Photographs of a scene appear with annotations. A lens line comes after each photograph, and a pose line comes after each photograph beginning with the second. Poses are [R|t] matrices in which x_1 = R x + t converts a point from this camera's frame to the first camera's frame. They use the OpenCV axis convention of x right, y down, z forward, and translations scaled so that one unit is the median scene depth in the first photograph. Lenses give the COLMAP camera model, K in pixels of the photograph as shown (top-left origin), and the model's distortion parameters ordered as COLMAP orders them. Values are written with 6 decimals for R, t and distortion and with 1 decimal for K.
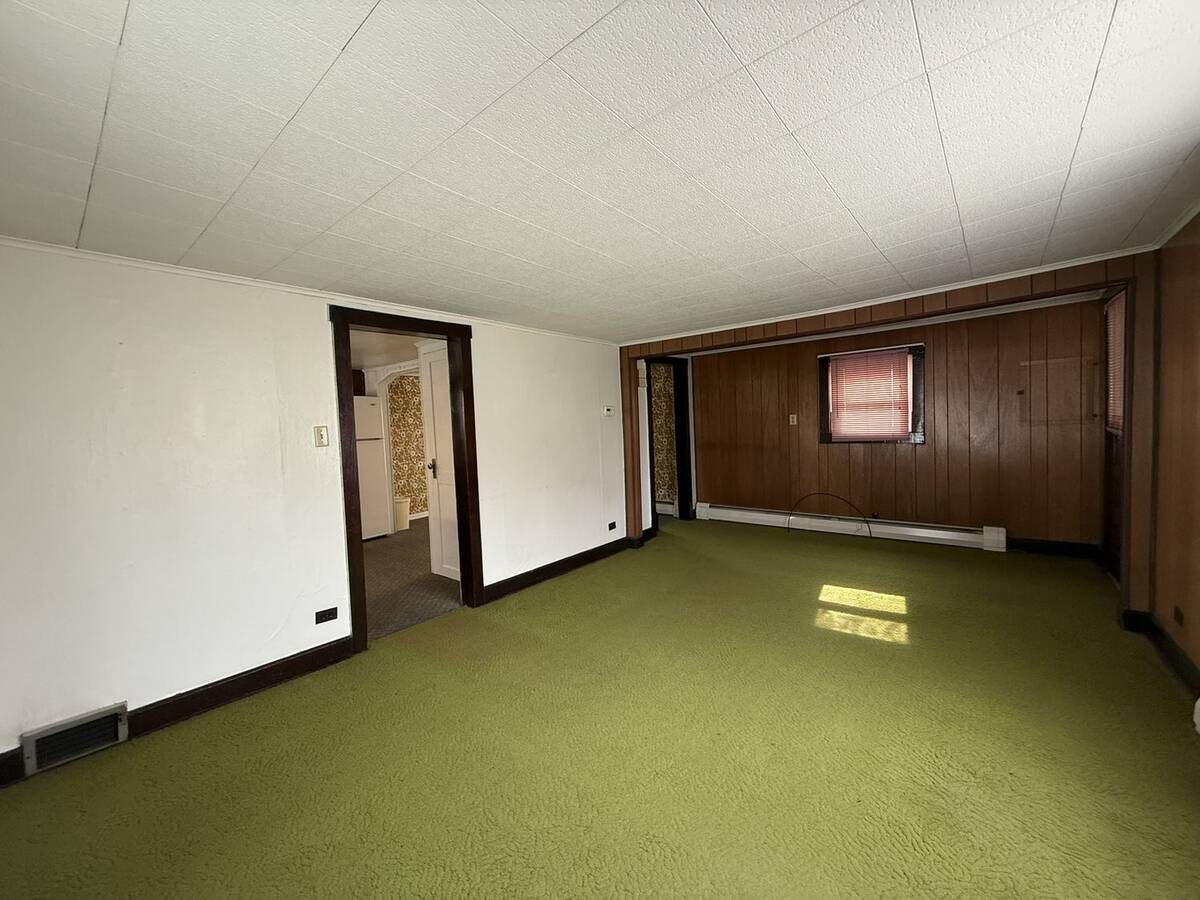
lens RADIAL K [[476.2, 0, 594.9], [0, 476.2, 449.4], [0, 0, 1]] dist [-0.000003, 0.000212]
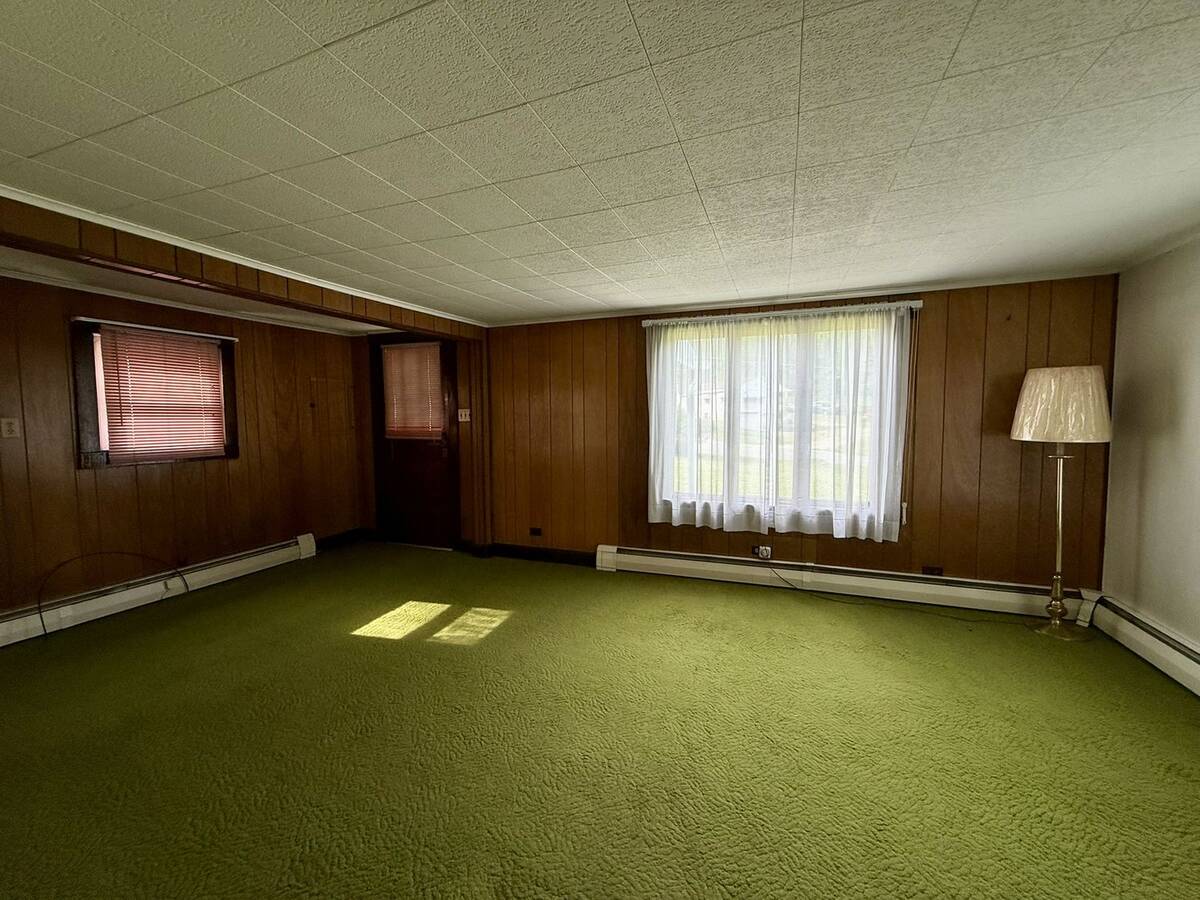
lens RADIAL K [[476.2, 0, 594.9], [0, 476.2, 449.4], [0, 0, 1]] dist [-0.000003, 0.000212]
pose [[-0.320464, -0.019545, 0.947059, -0.415116], [0.072633, 0.996337, 0.045139, -0.026671], [-0.944472, 0.083253, -0.317871, 0.905116]]
